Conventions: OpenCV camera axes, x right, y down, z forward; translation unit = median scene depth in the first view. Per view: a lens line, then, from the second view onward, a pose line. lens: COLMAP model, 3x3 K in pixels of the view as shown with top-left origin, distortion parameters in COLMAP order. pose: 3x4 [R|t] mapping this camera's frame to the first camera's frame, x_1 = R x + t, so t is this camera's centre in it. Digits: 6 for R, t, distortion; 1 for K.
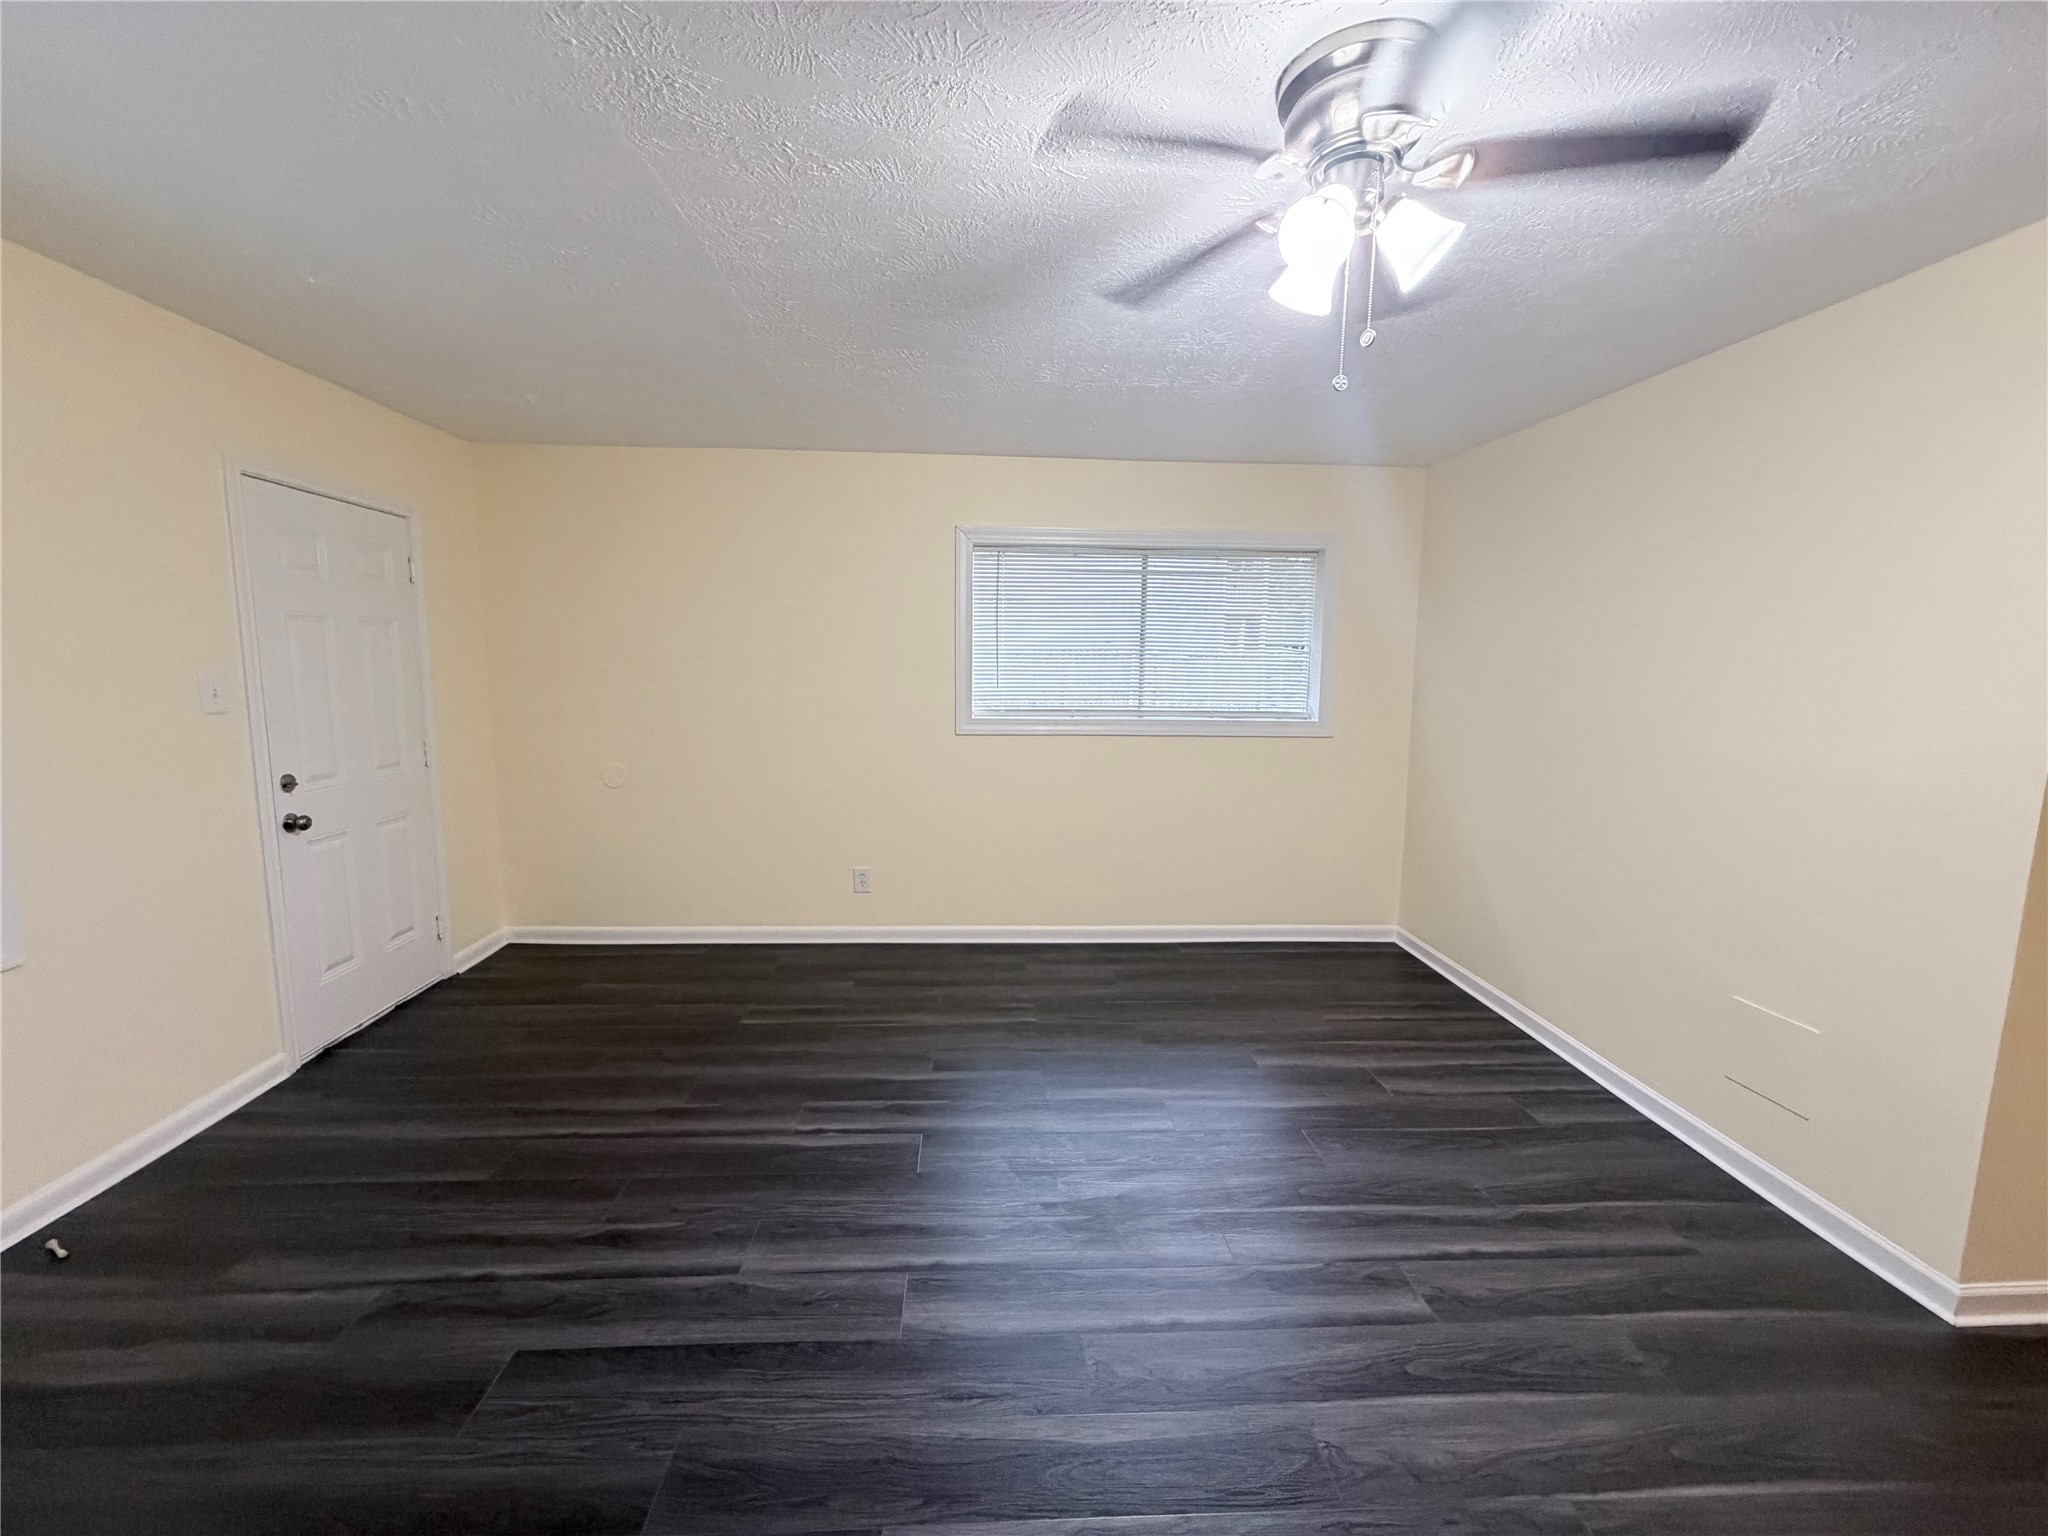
lens RADIAL K [[795.1, 0, 1021.1], [0, 795.1, 819.5], [0, 0, 1]] dist [0.000854, 0.000302]
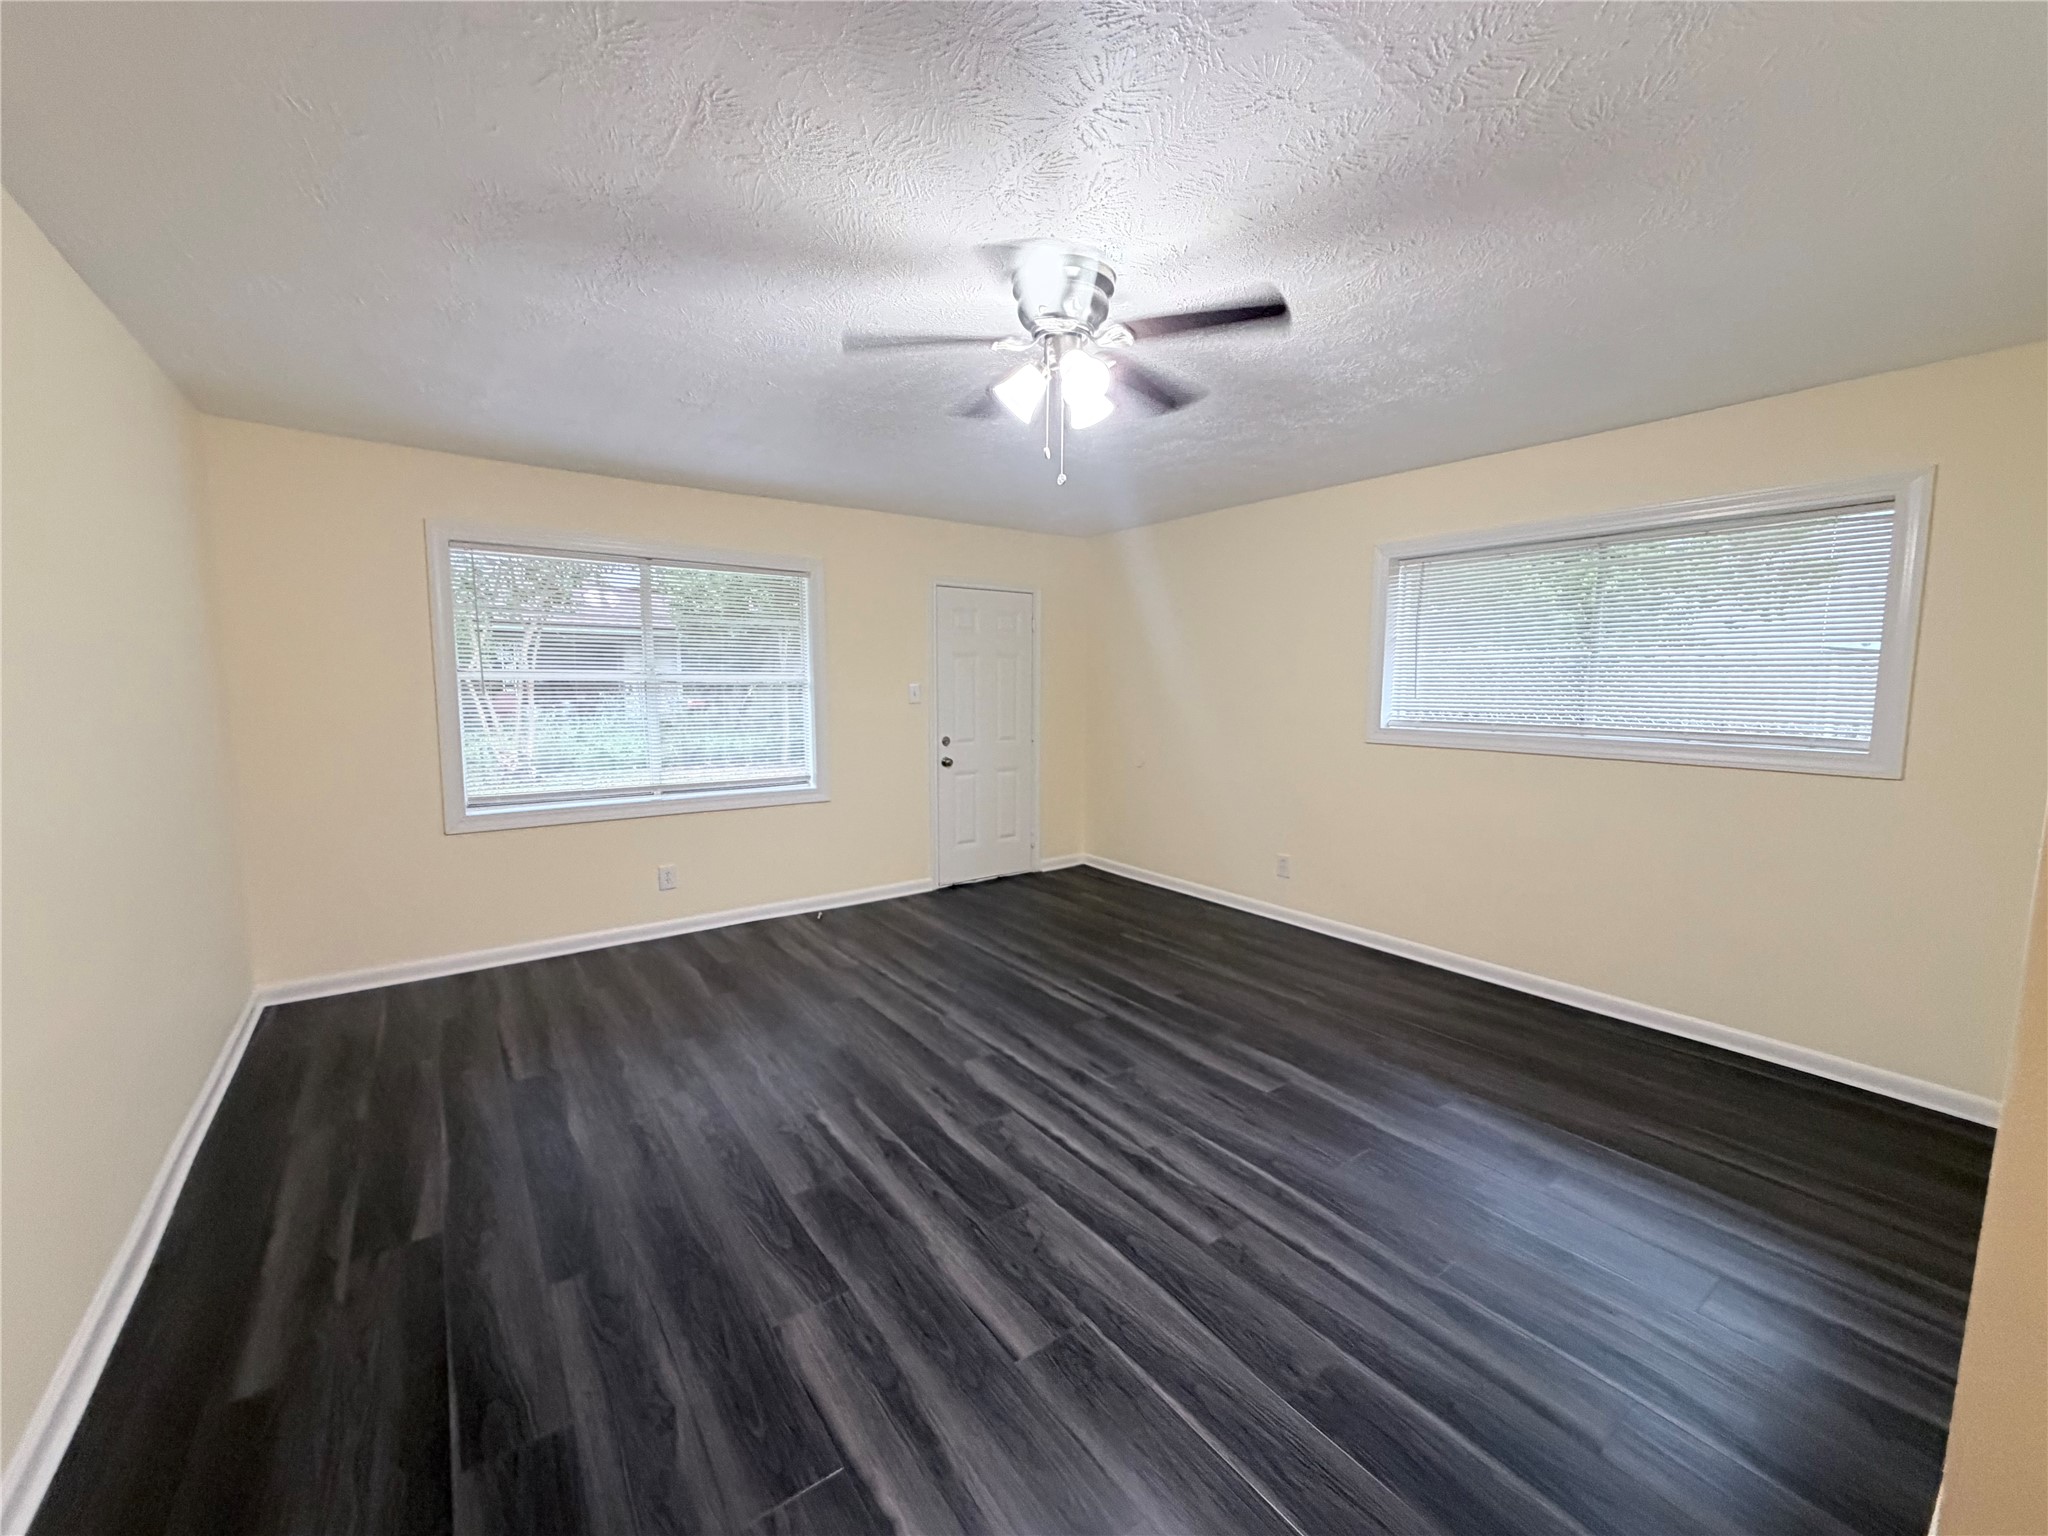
lens RADIAL K [[811.8, 0, 1024.0], [0, 811.8, 768.0], [0, 0, 1]] dist [-0.001130, 0.000150]
pose [[0.547782, 0.078516, -0.832929, 0.710981], [-0.152890, 0.988216, -0.007396, 0.004932], [0.822532, 0.131398, 0.553331, 0.039682]]
